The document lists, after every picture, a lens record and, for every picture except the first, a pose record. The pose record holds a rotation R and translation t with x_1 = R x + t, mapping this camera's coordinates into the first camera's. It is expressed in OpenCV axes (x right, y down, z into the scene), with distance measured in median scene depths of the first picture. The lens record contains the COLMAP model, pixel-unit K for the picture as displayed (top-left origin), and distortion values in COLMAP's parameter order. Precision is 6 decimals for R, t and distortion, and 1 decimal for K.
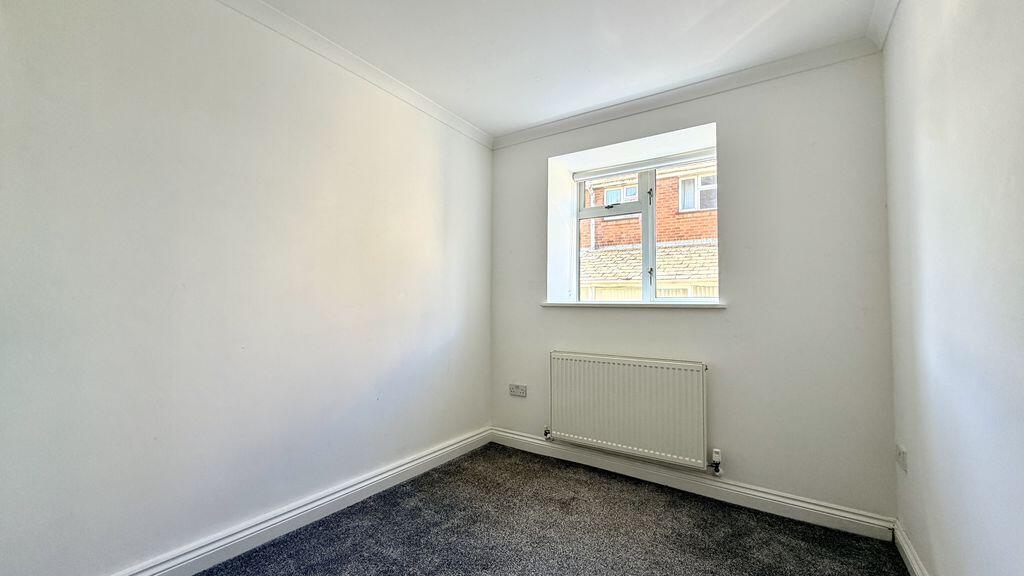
lens RADIAL K [[405.2, 0, 512.0], [0, 405.2, 288.0], [0, 0, 1]] dist [-0.000898, 0.000112]
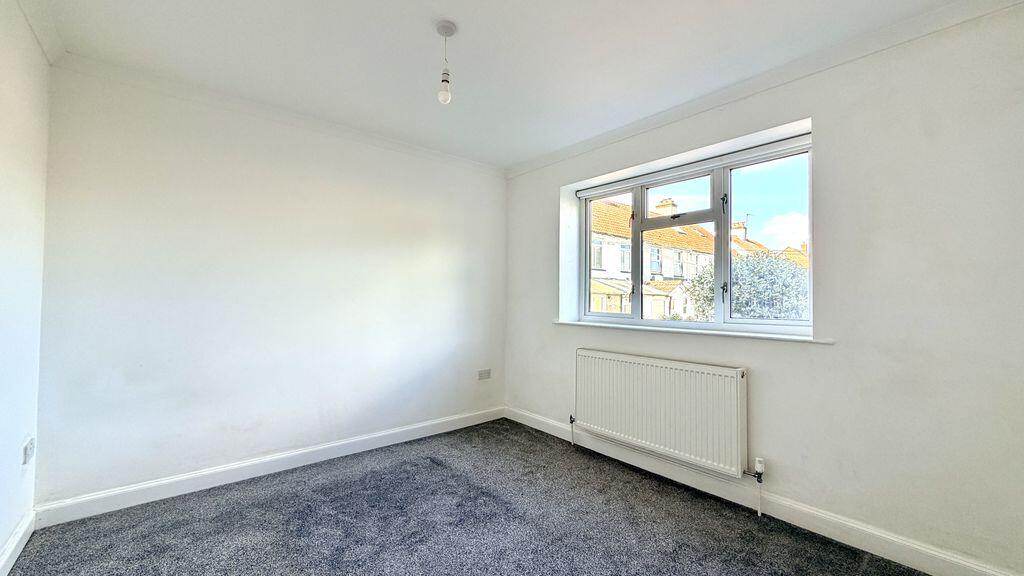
lens RADIAL K [[405.2, 0, 512.0], [0, 405.2, 288.0], [0, 0, 1]] dist [-0.000898, 0.000112]
pose [[0.956864, -0.002581, -0.290524, 0.237270], [-0.005140, 0.999654, -0.025809, 0.016788], [0.290490, 0.026189, 0.956519, -0.123944]]
